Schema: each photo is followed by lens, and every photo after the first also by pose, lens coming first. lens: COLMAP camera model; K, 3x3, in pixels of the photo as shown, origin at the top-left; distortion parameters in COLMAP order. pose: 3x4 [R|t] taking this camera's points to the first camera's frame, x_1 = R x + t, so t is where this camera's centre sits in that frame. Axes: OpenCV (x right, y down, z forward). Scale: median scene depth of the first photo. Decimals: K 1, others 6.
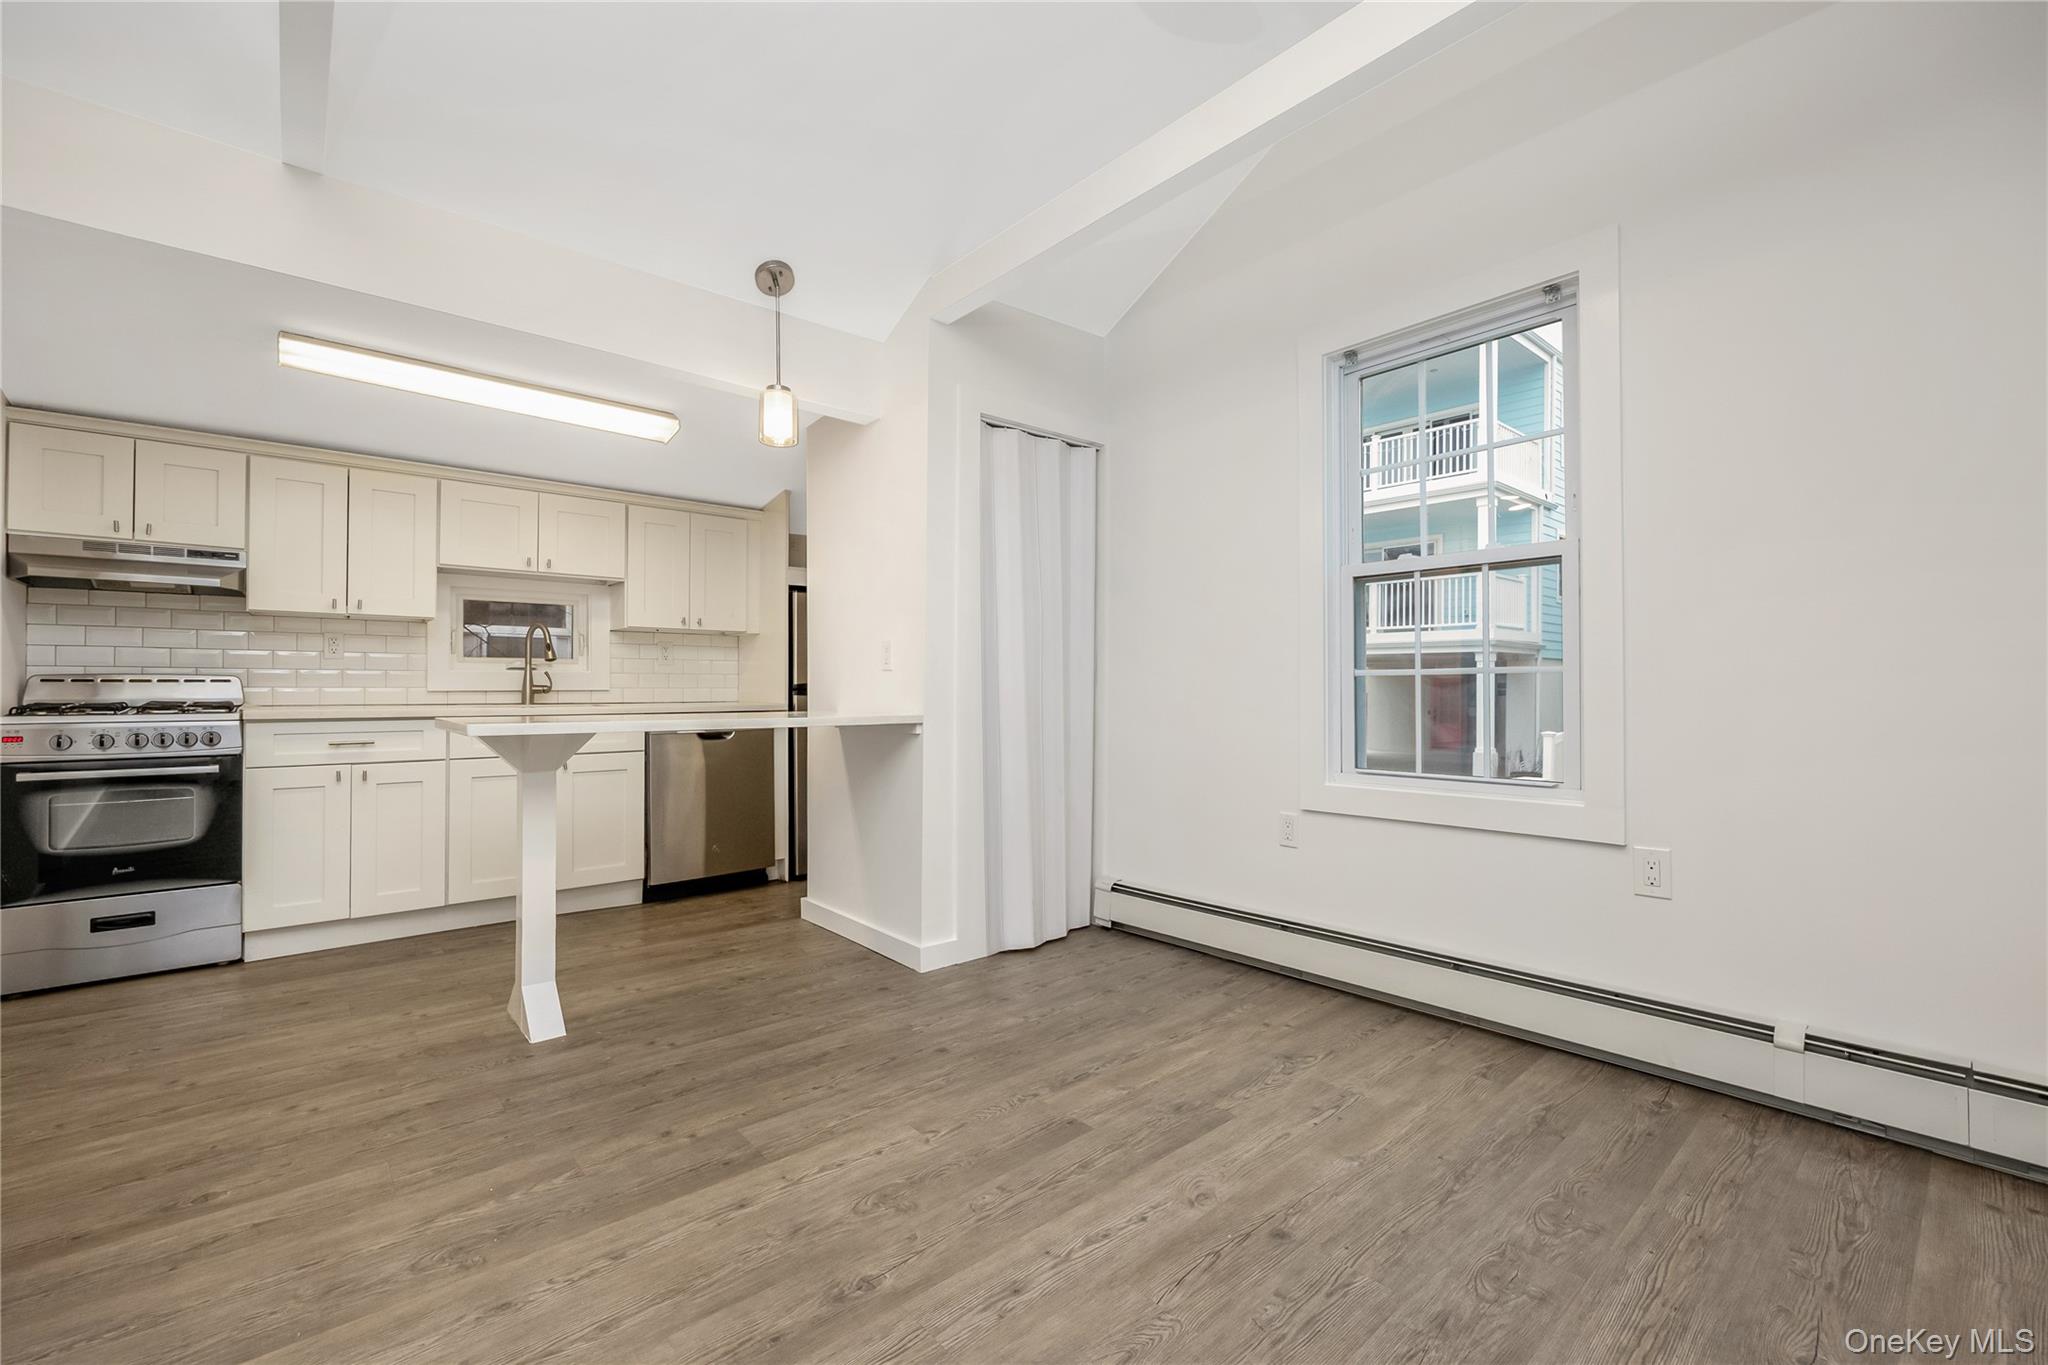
lens RADIAL K [[855.0, 0, 1027.3], [0, 855.0, 680.8], [0, 0, 1]] dist [-0.002665, -0.000234]
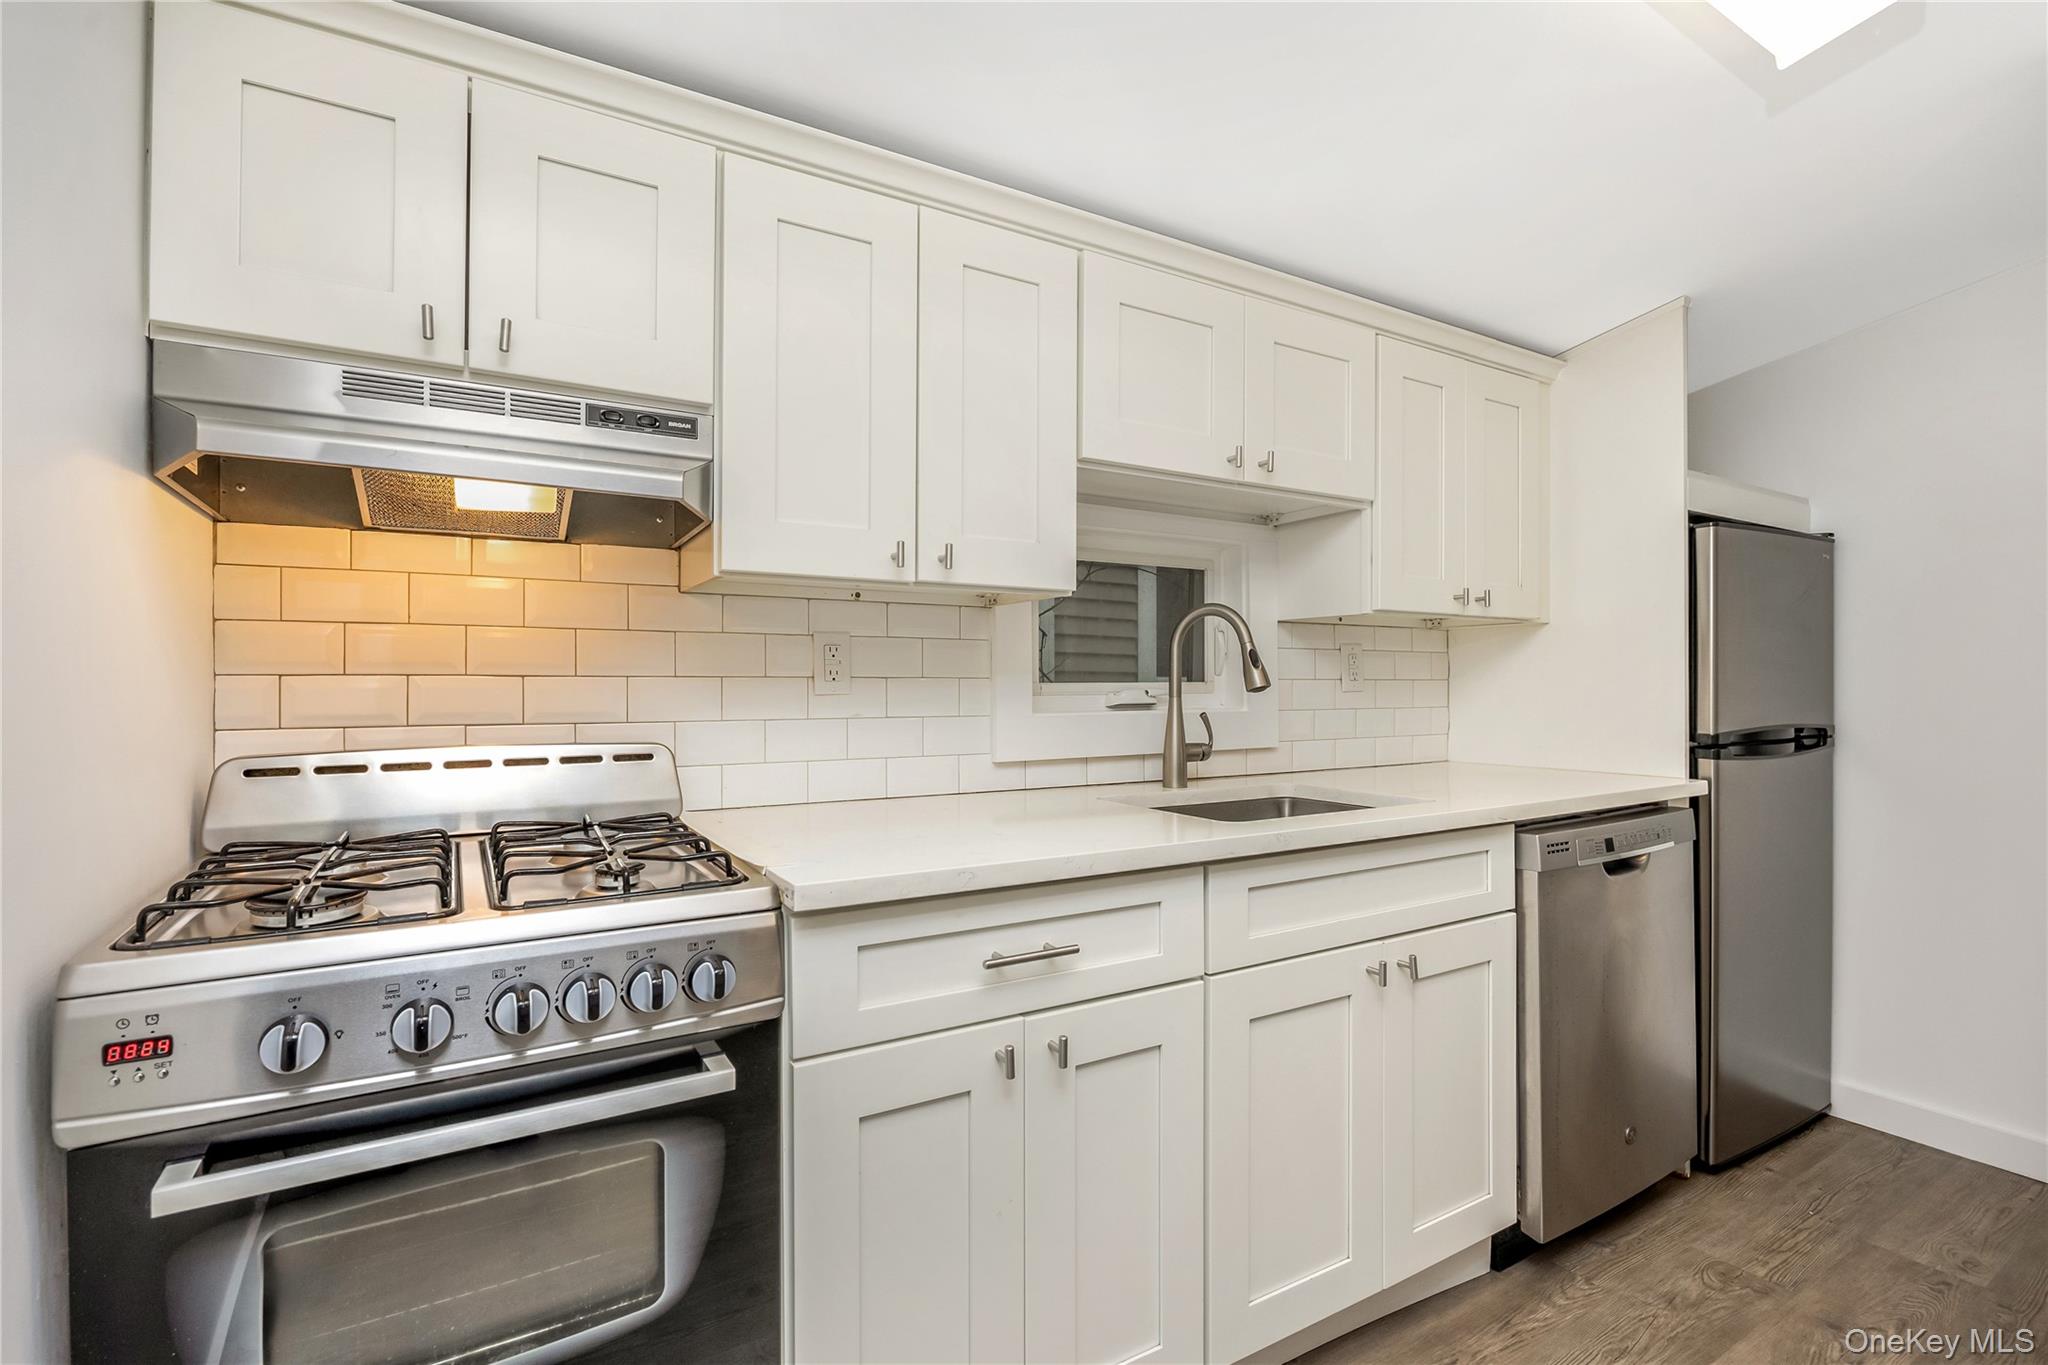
lens RADIAL K [[934.7, 0, 1033.1], [0, 934.7, 689.0], [0, 0, 1]] dist [-0.003377, -0.000386]
pose [[0.983671, -0.005342, -0.179895, -0.902709], [0.006389, 0.999966, 0.005241, -0.042599], [0.179861, -0.006305, 0.983672, 0.797895]]
